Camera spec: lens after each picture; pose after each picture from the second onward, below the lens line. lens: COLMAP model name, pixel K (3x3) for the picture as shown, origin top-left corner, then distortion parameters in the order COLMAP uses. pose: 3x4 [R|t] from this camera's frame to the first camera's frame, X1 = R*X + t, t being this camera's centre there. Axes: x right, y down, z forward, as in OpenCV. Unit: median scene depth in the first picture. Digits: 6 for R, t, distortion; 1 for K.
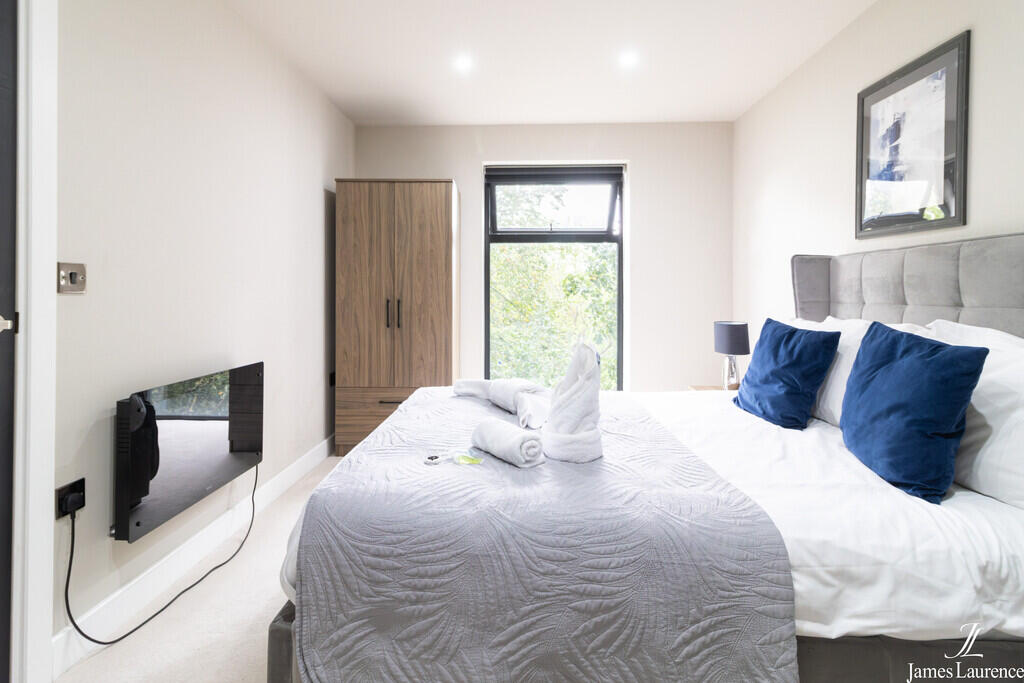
lens RADIAL K [[488.9, 0, 512.3], [0, 488.9, 290.8], [0, 0, 1]] dist [0.004911, 0.000437]
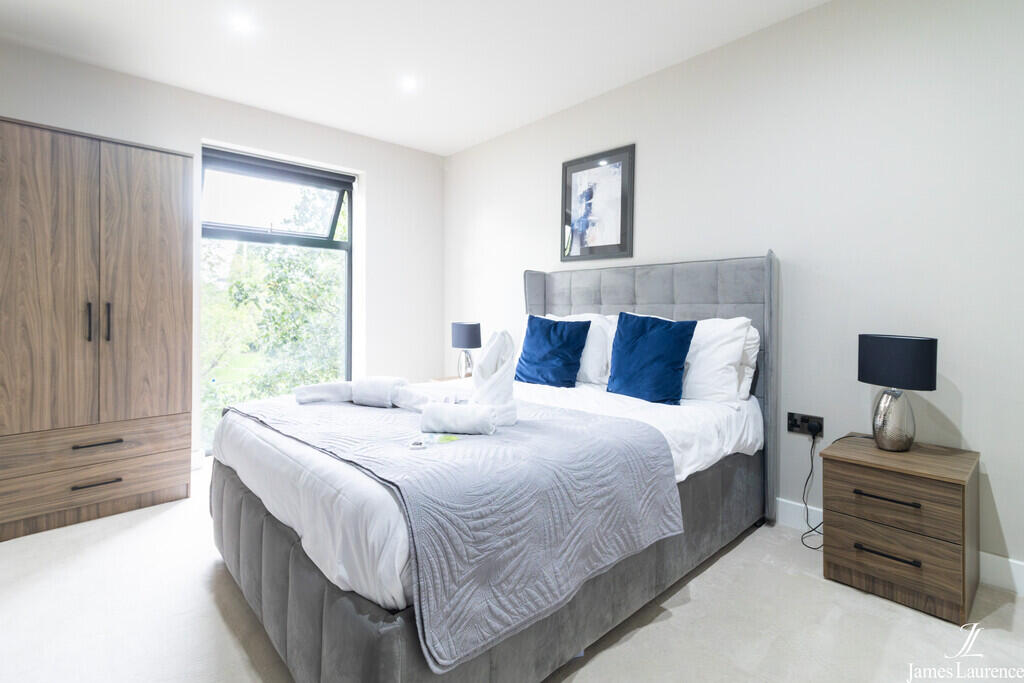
lens RADIAL K [[482.4, 0, 511.5], [0, 482.4, 308.8], [0, 0, 1]] dist [0.002675, 0.000230]
pose [[0.706761, -0.001308, 0.707452, -0.523919], [-0.002888, 0.999985, 0.004734, 0.036196], [-0.707447, -0.005389, 0.706746, 0.100612]]
